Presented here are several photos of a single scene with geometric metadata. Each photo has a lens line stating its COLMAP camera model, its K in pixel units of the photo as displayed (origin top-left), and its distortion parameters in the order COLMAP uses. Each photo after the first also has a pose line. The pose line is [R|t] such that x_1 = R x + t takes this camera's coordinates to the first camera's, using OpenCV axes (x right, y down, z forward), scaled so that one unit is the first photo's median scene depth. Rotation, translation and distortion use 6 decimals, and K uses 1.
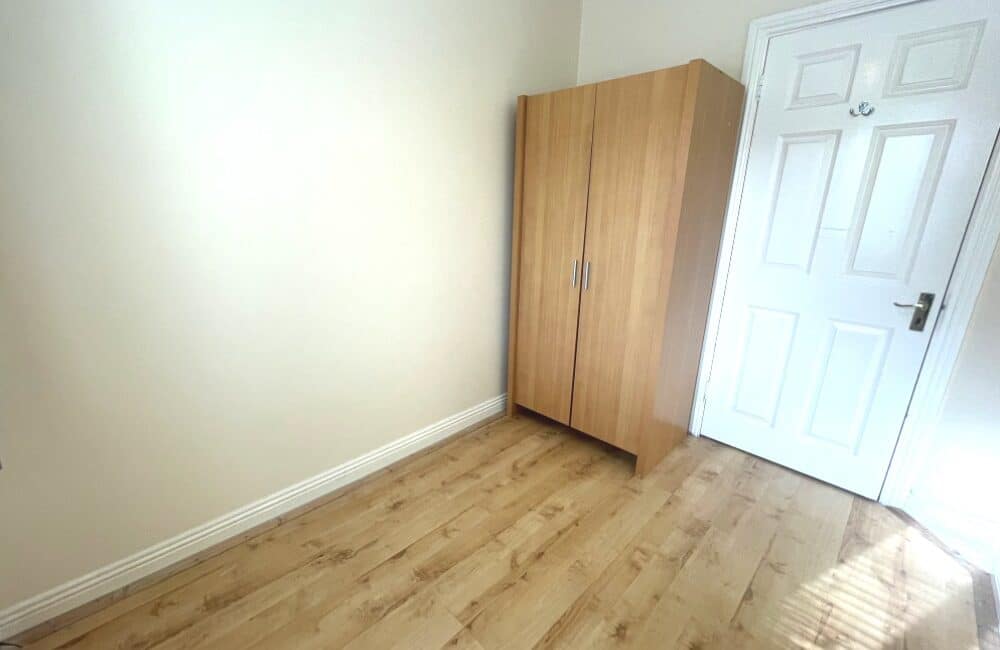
lens RADIAL K [[406.2, 0, 501.2], [0, 406.2, 323.4], [0, 0, 1]] dist [0.000528, -0.002770]
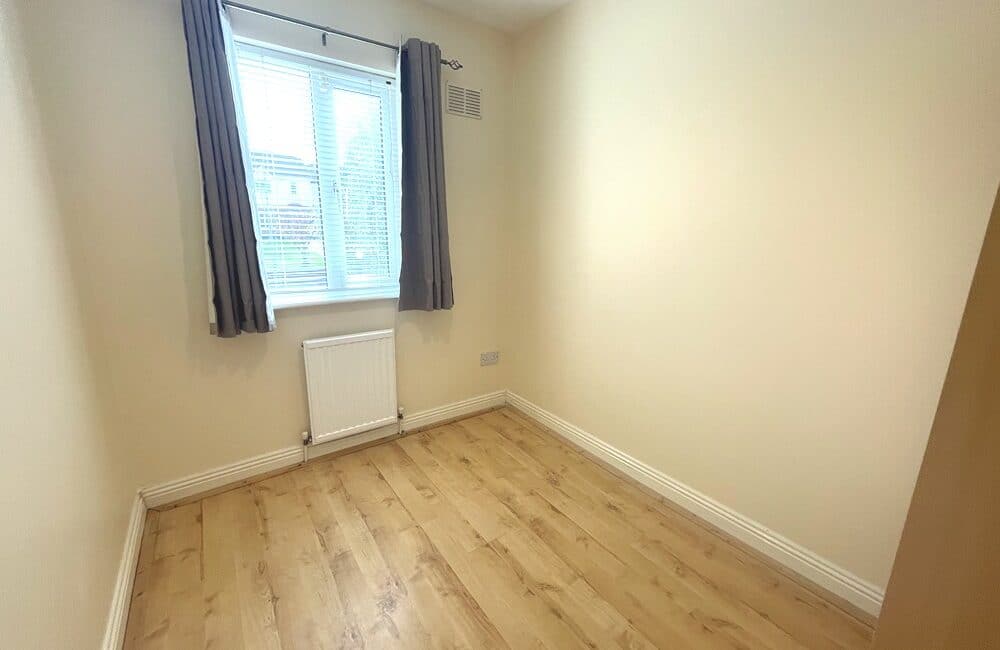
lens RADIAL K [[406.2, 0, 504.5], [0, 406.2, 324.5], [0, 0, 1]] dist [0.000528, -0.002770]
pose [[-0.135635, 0.213177, -0.967553, 0.825318], [-0.298449, 0.922425, 0.245072, -0.211702], [0.944739, 0.322006, -0.061491, 0.706121]]
